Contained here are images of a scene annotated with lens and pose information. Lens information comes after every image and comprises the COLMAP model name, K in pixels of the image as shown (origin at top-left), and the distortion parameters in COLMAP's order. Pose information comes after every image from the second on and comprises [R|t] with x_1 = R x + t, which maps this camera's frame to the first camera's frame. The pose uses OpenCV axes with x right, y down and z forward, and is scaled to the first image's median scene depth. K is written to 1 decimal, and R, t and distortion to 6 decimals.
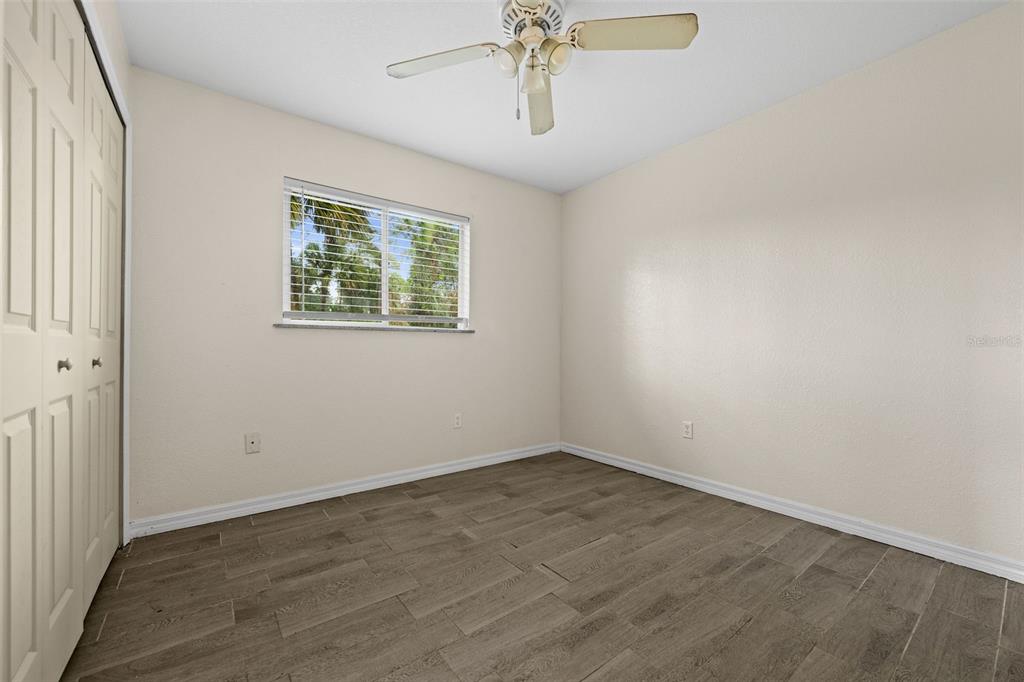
lens RADIAL K [[402.6, 0, 511.6], [0, 402.6, 347.8], [0, 0, 1]] dist [0.000649, -0.000289]
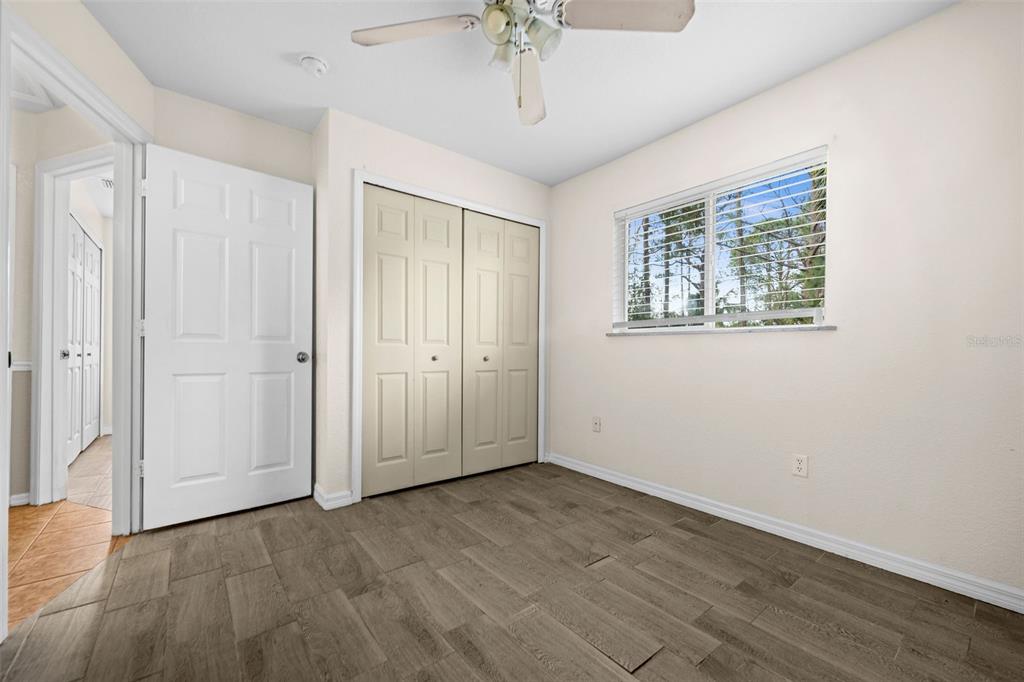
lens RADIAL K [[402.6, 0, 511.1], [0, 402.6, 343.0], [0, 0, 1]] dist [0.000649, -0.000289]
pose [[0.036555, -0.018886, -0.999153, 0.720699], [-0.007784, 0.999786, -0.019183, -0.002858], [0.999301, 0.008479, 0.036400, 0.702157]]
